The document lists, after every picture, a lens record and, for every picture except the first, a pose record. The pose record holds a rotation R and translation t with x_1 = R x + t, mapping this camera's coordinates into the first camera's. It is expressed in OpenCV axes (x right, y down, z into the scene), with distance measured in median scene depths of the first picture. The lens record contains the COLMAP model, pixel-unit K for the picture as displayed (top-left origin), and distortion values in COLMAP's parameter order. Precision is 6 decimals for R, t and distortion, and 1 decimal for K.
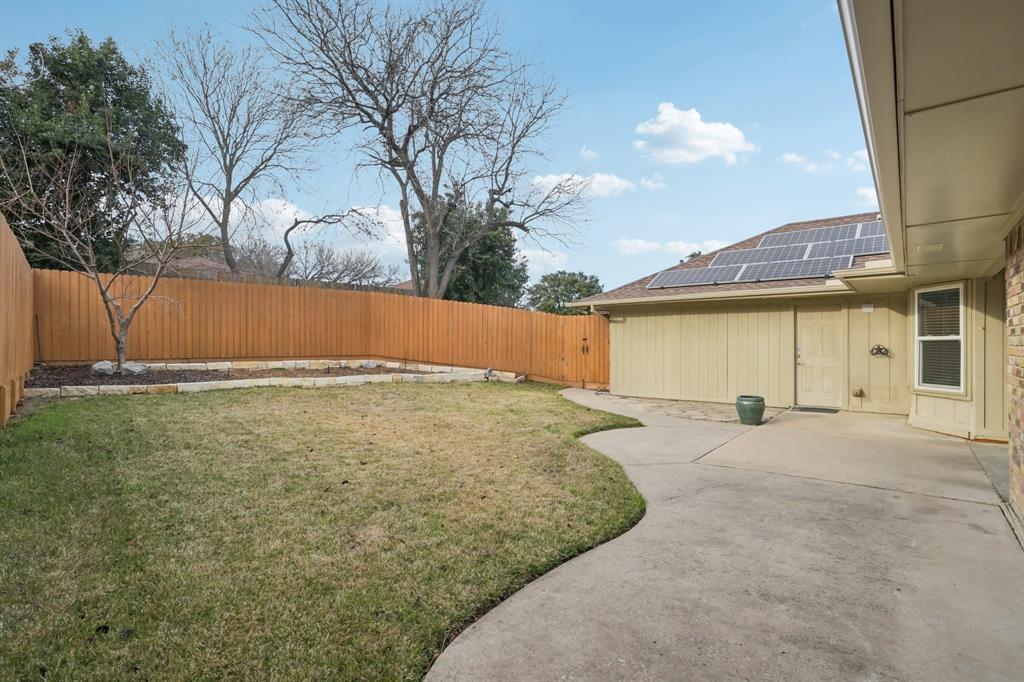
lens RADIAL K [[507.2, 0, 512.0], [0, 507.2, 341.0], [0, 0, 1]] dist [0.003339, 0.000917]
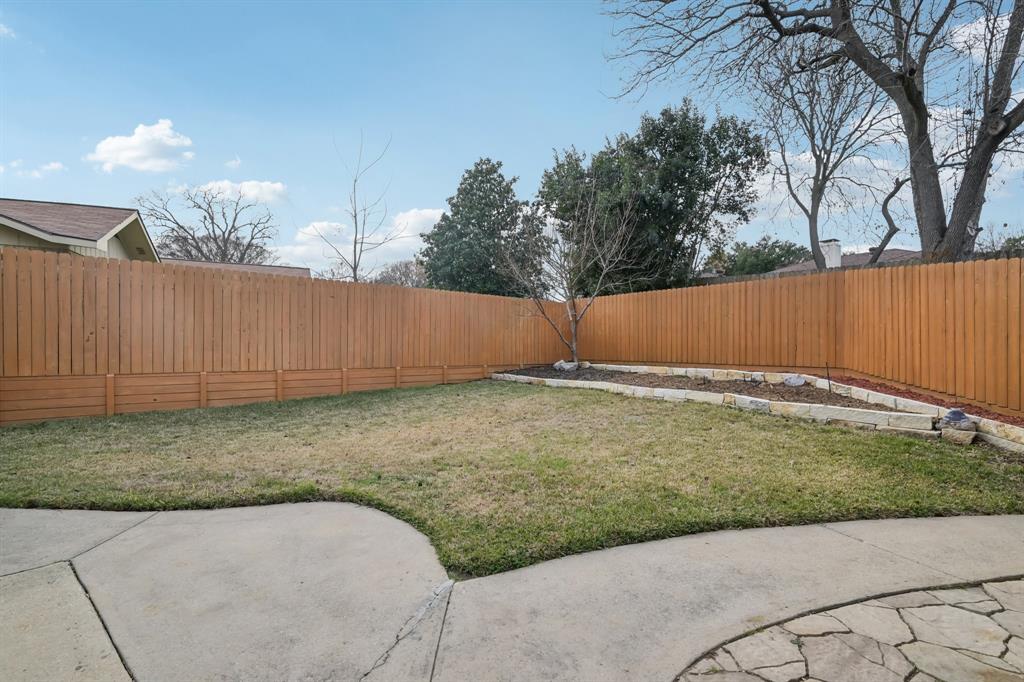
lens RADIAL K [[470.7, 0, 512.0], [0, 470.7, 341.0], [0, 0, 1]] dist [-0.000497, -0.000048]
pose [[0.012066, -0.008129, -0.999894, 0.350043], [-0.002103, 0.999965, -0.008155, -0.000377], [0.999925, 0.002201, 0.012049, 0.607383]]
